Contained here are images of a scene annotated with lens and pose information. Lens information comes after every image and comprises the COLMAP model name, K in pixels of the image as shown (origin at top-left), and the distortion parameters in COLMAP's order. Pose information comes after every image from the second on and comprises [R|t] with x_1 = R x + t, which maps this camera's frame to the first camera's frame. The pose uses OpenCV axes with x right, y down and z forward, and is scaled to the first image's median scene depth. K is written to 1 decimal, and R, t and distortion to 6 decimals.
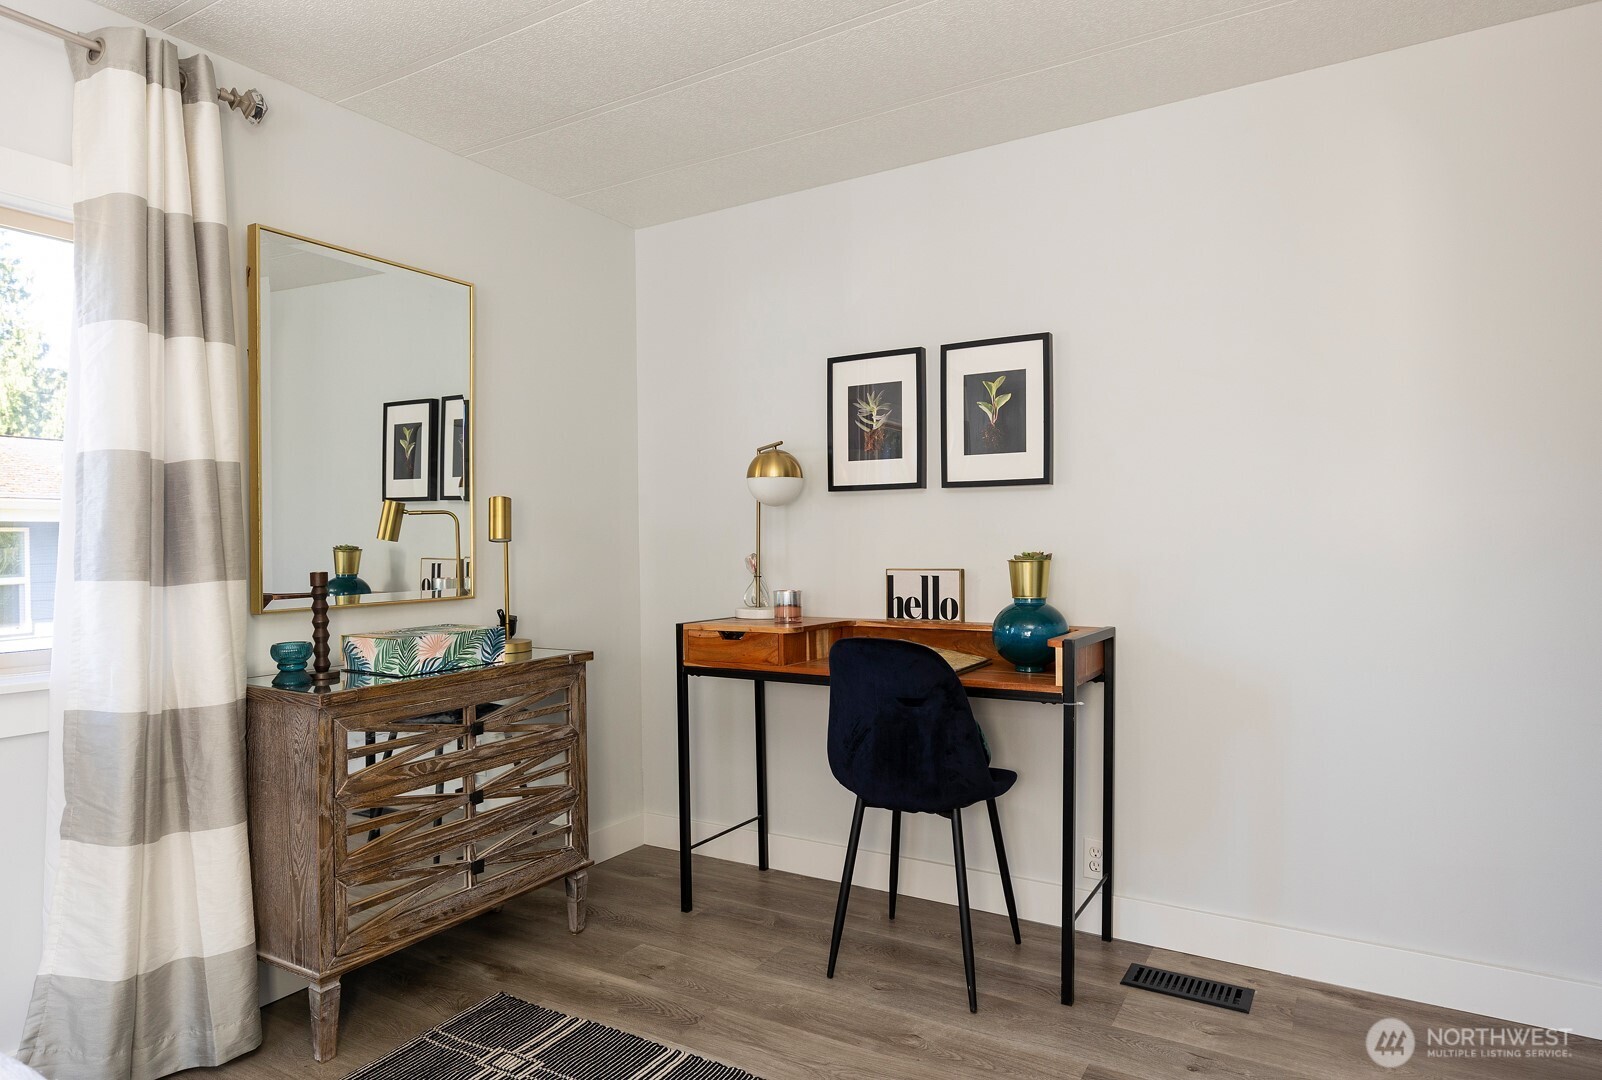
lens RADIAL K [[914.1, 0, 801.0], [0, 914.1, 540.0], [0, 0, 1]] dist [-0.000401, -0.000250]
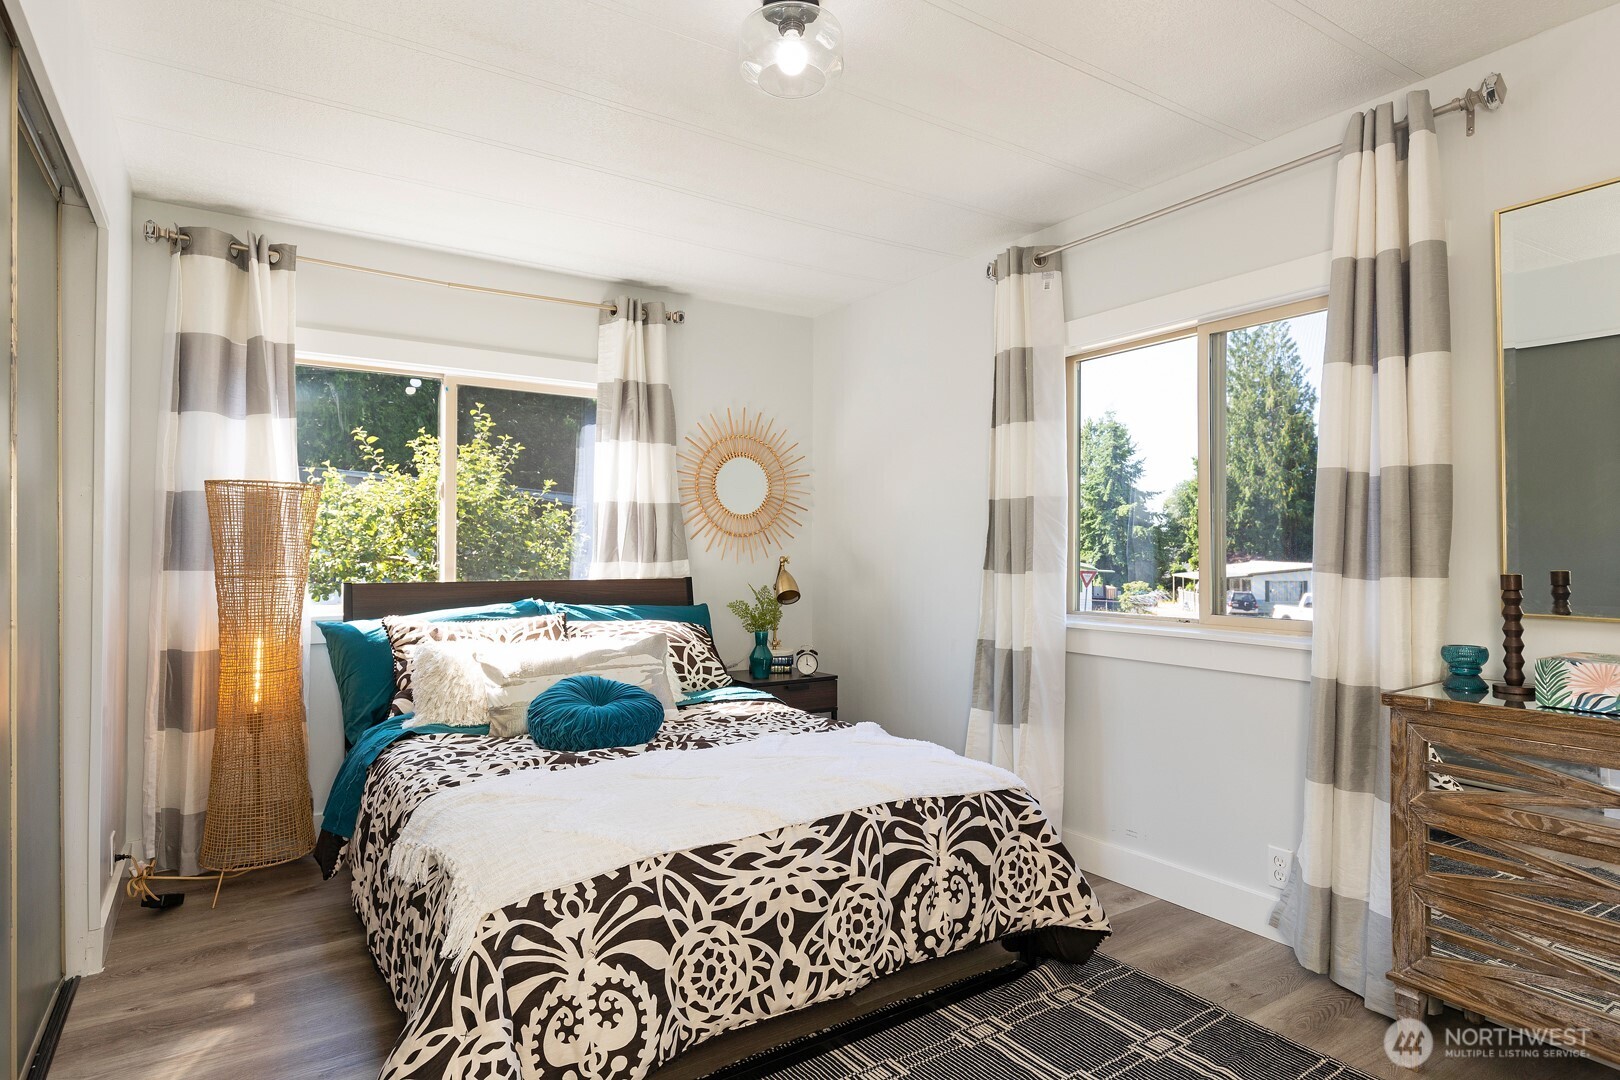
lens RADIAL K [[870.4, 0, 810.0], [0, 870.4, 540.0], [0, 0, 1]] dist [-0.001324, -0.000324]
pose [[-0.437919, 0.000583, -0.899014, 0.587706], [0.008640, 0.999956, -0.003560, -0.001606], [0.898973, -0.009326, -0.437904, 0.810591]]
